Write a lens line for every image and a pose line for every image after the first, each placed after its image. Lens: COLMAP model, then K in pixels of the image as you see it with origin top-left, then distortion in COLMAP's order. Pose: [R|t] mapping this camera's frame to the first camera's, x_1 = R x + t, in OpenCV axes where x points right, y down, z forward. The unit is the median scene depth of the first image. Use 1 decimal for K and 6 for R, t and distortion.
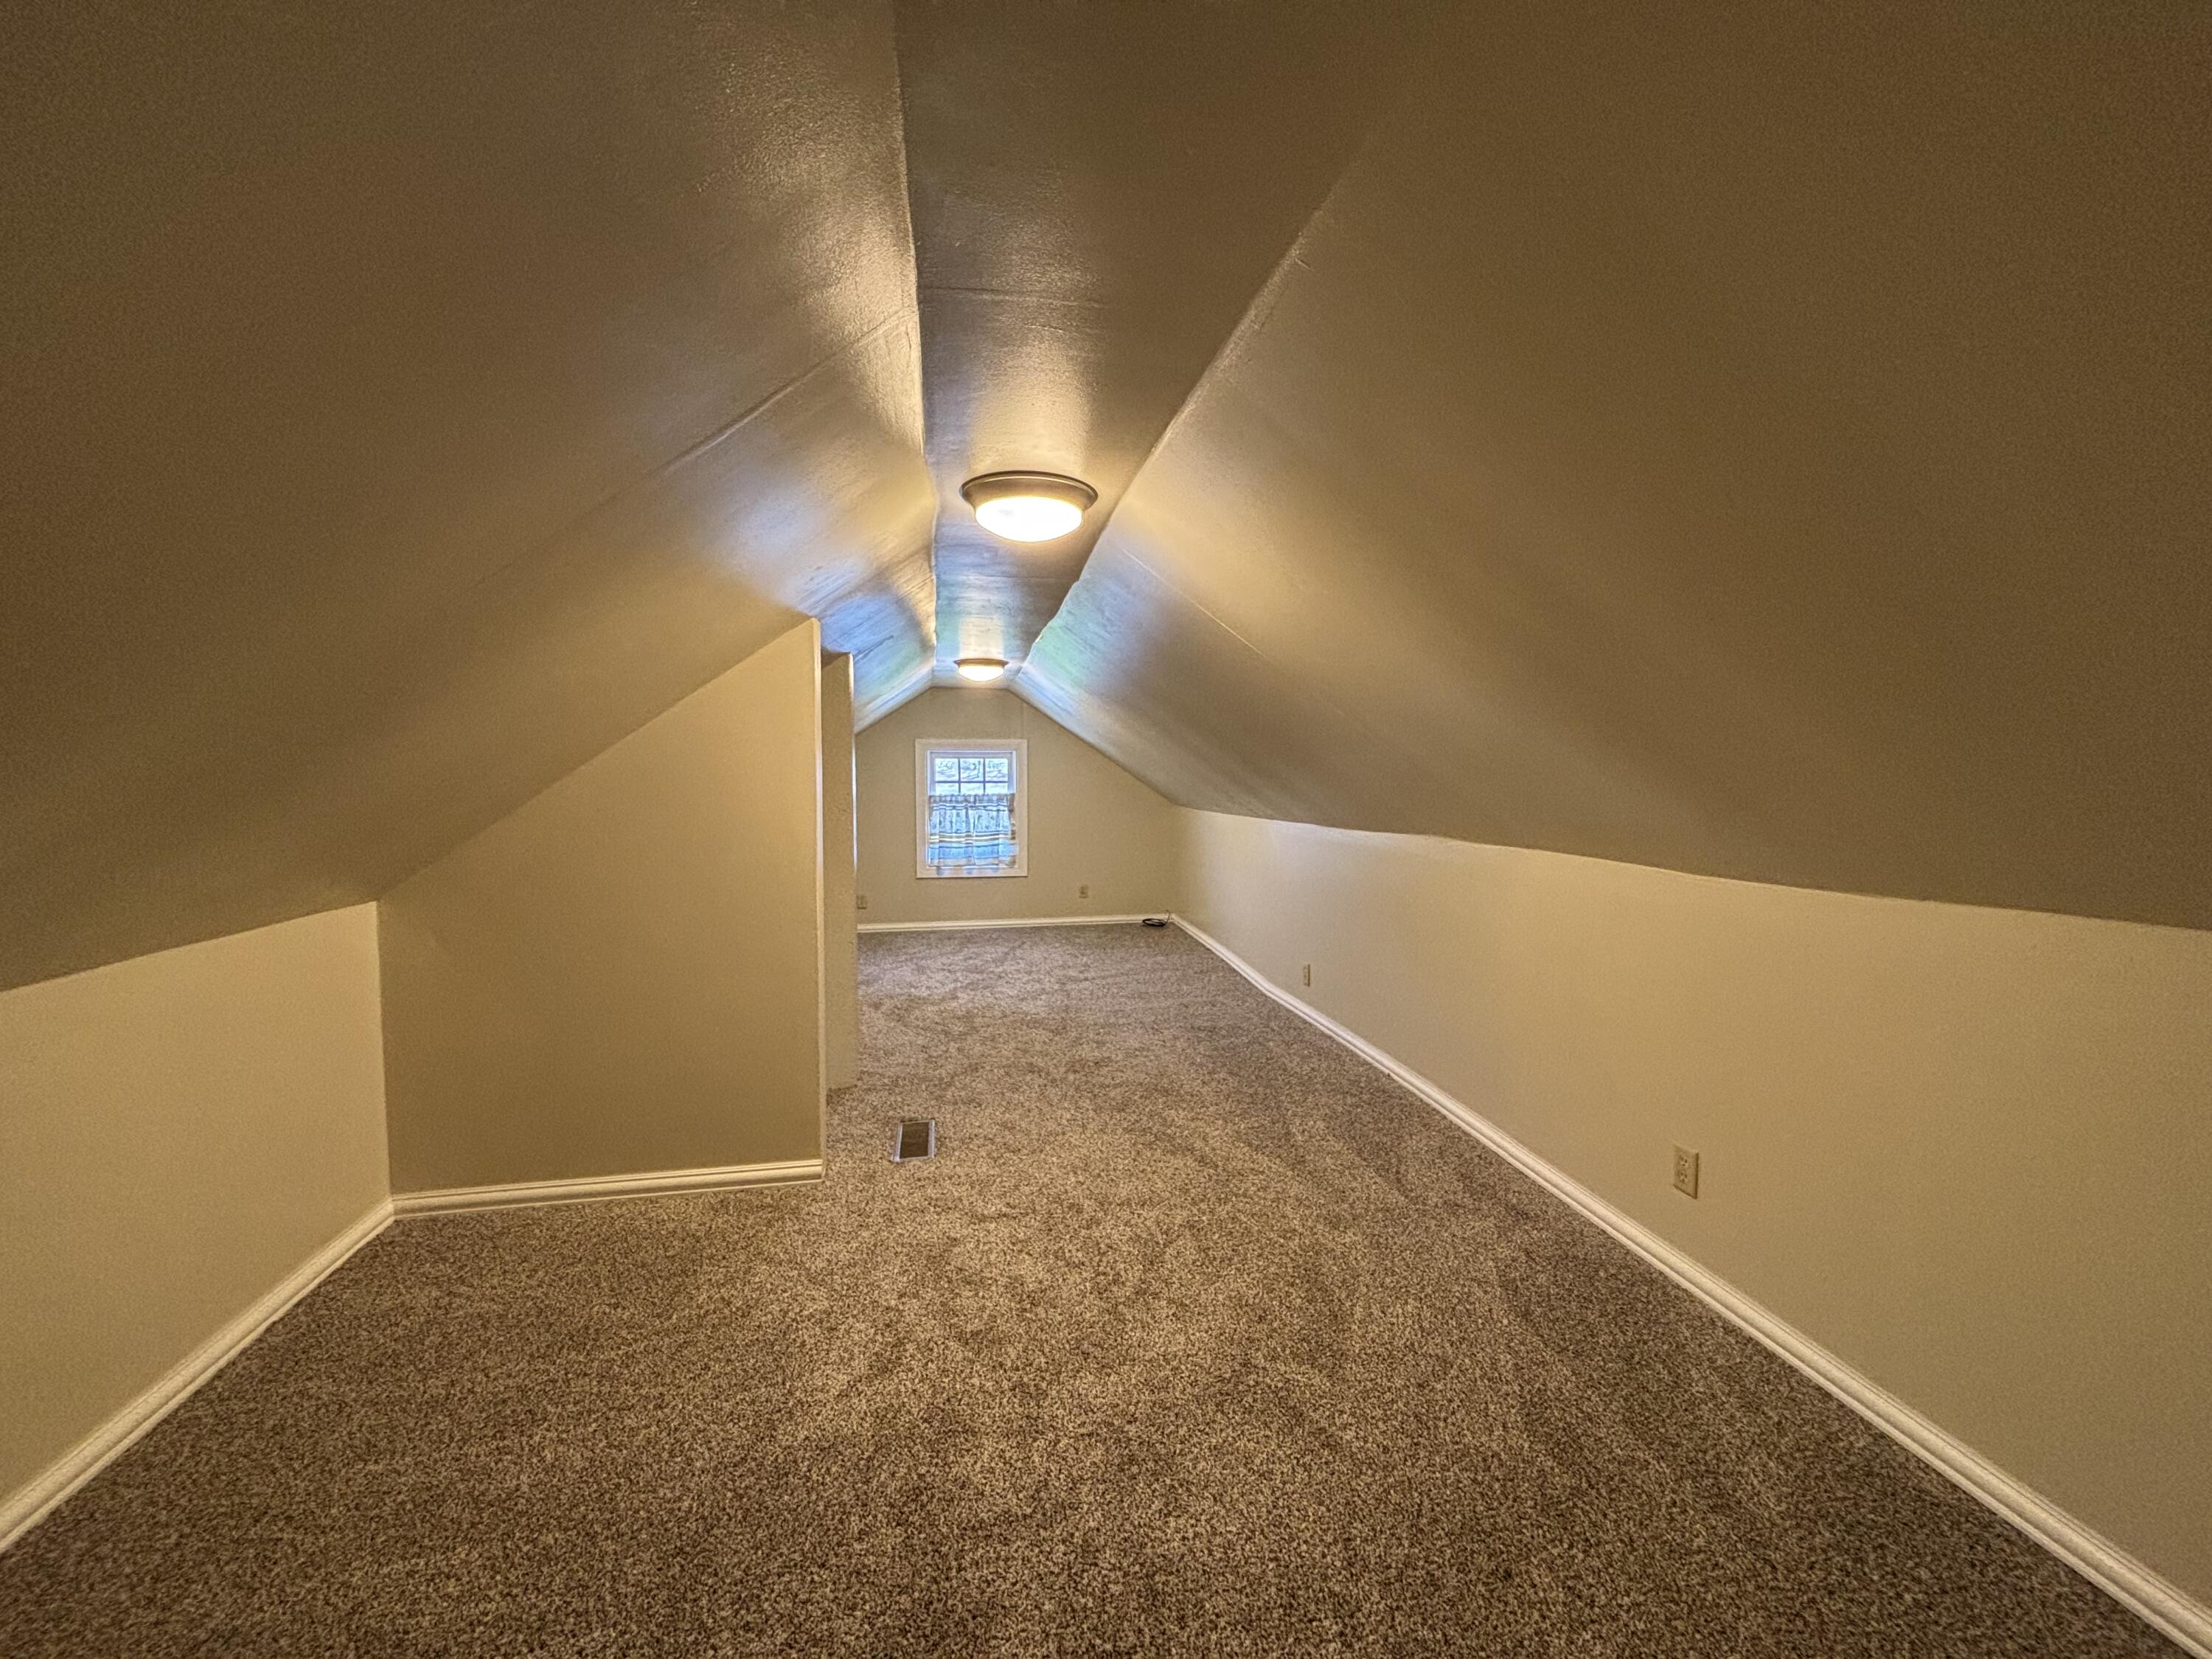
lens RADIAL K [[914.2, 0, 1116.9], [0, 914.2, 833.9], [0, 0, 1]] dist [0.007934, -0.000674]
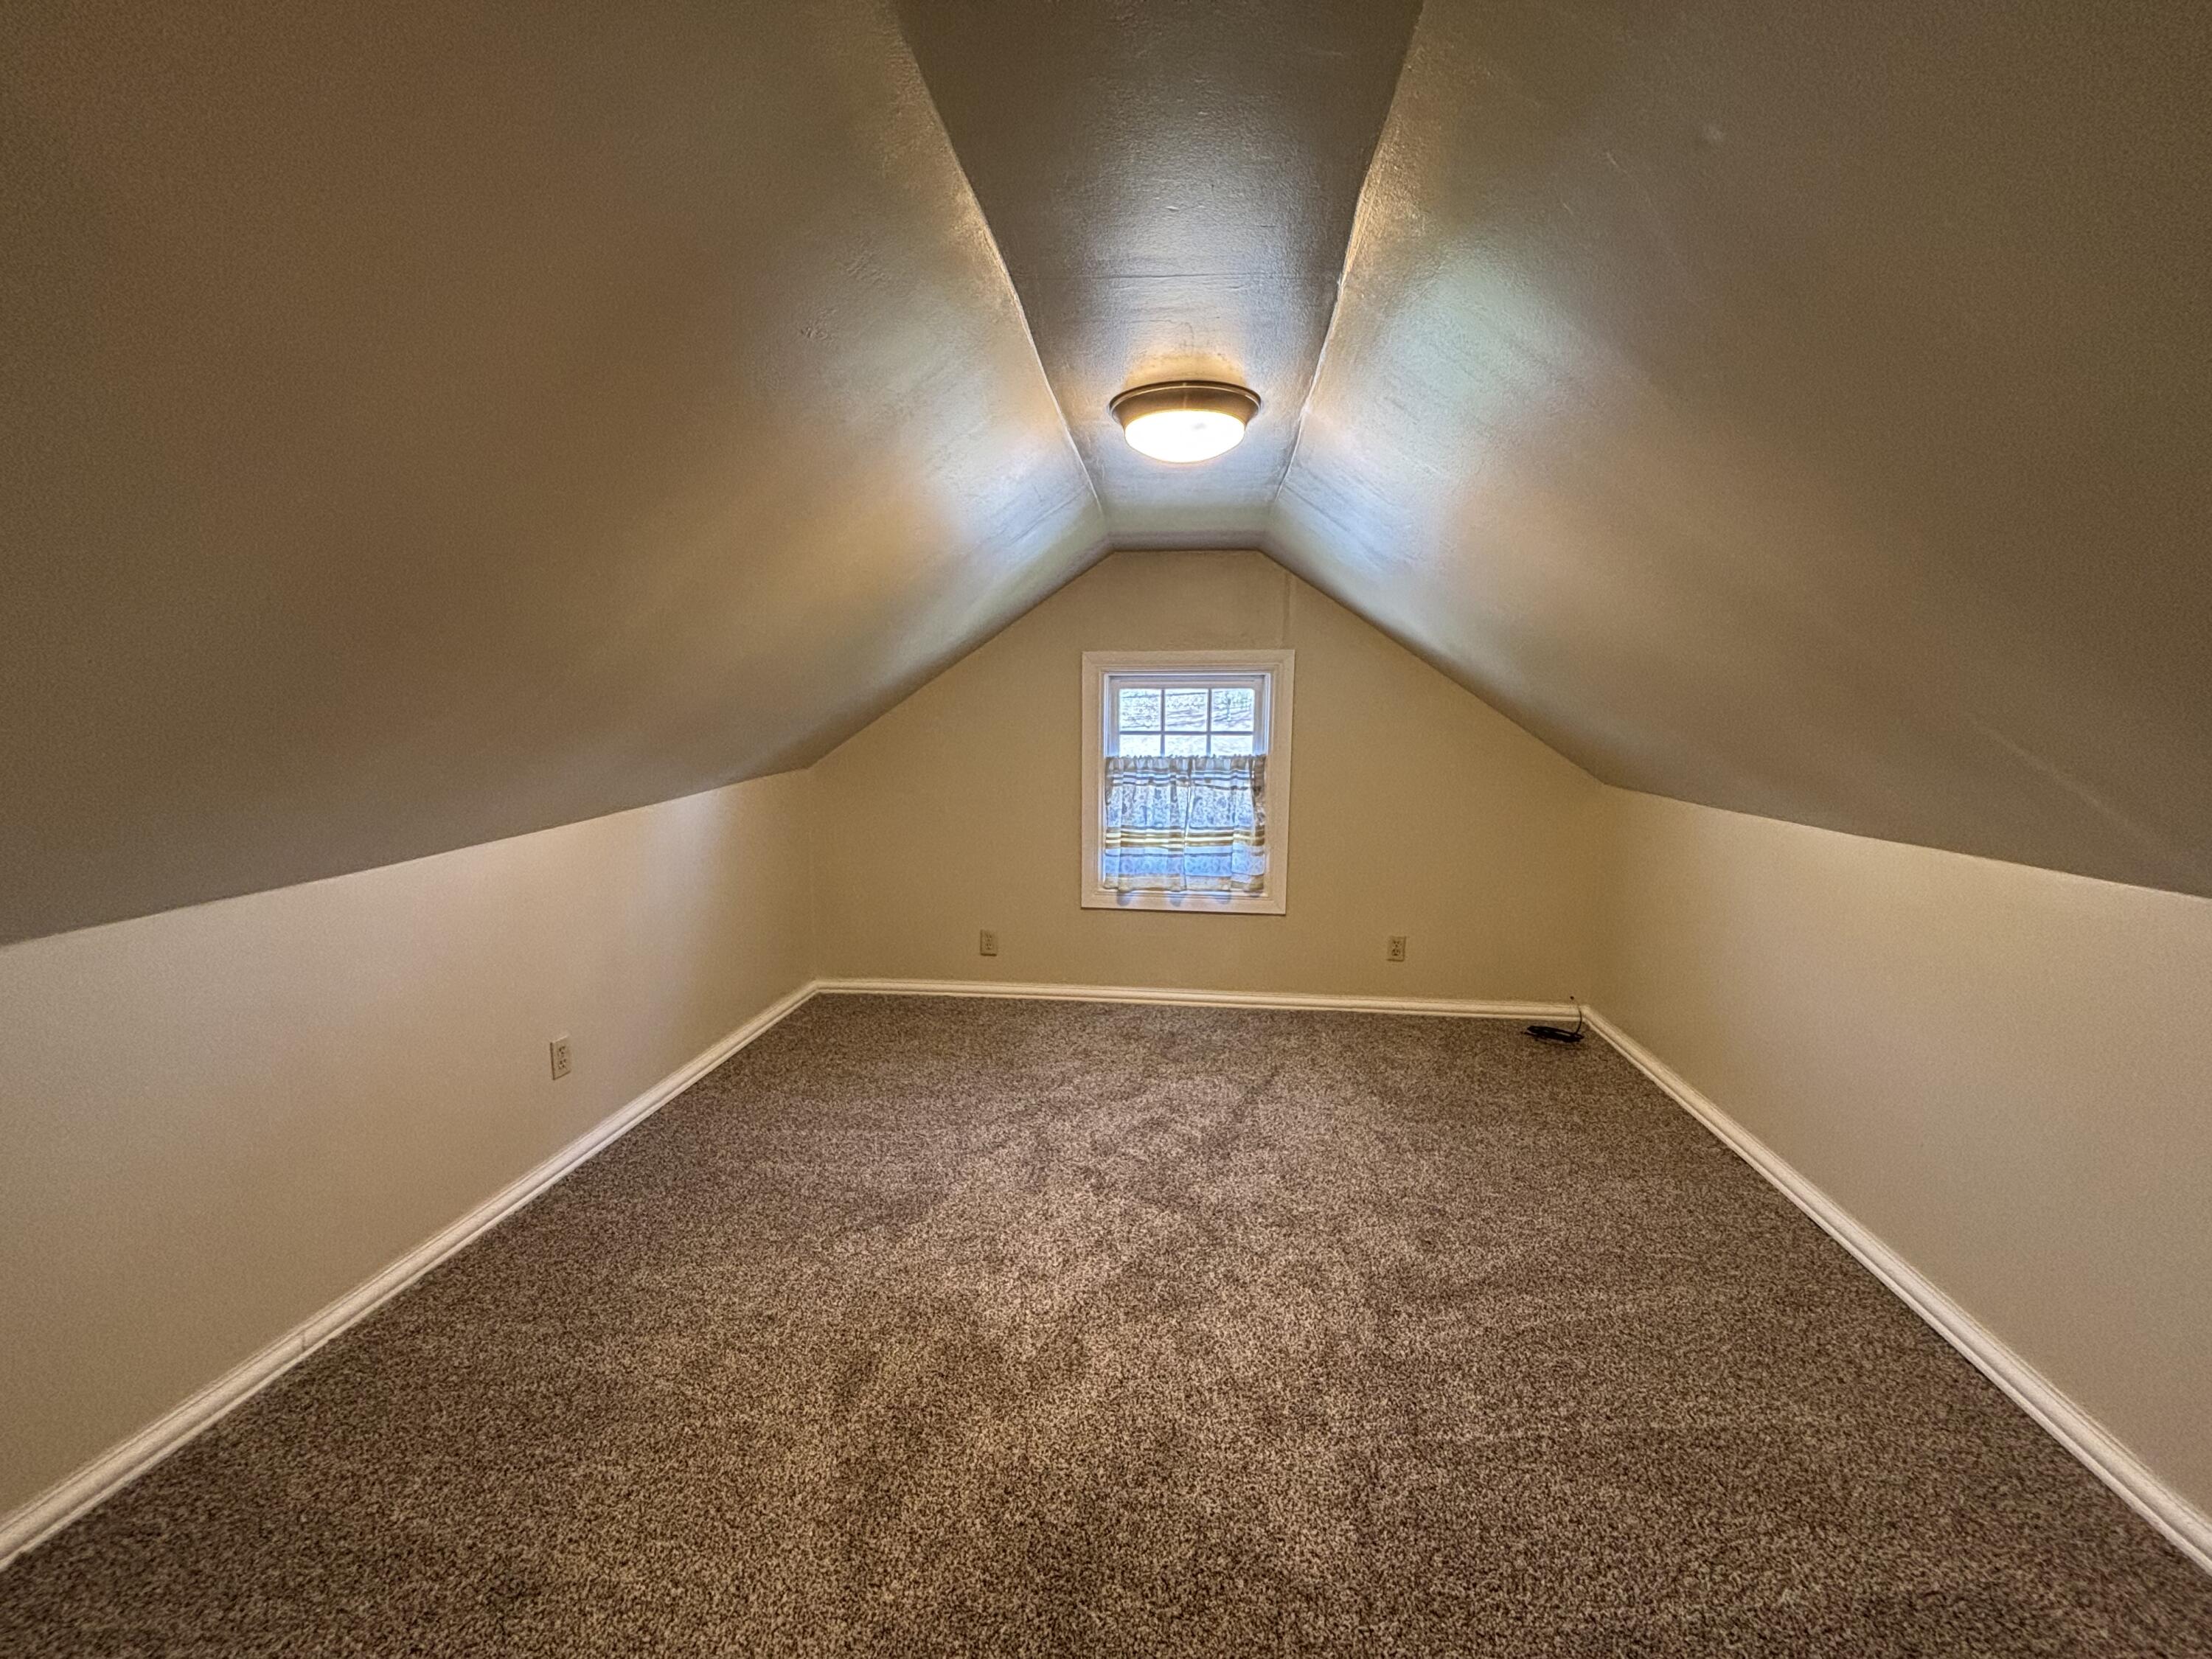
lens RADIAL K [[914.2, 0, 1092.7], [0, 914.2, 849.1], [0, 0, 1]] dist [0.007934, -0.000674]
pose [[0.956178, 0.042259, -0.289721, -0.053819], [-0.018709, 0.996325, 0.083580, -0.033070], [0.292189, -0.074496, 0.953455, 0.476673]]
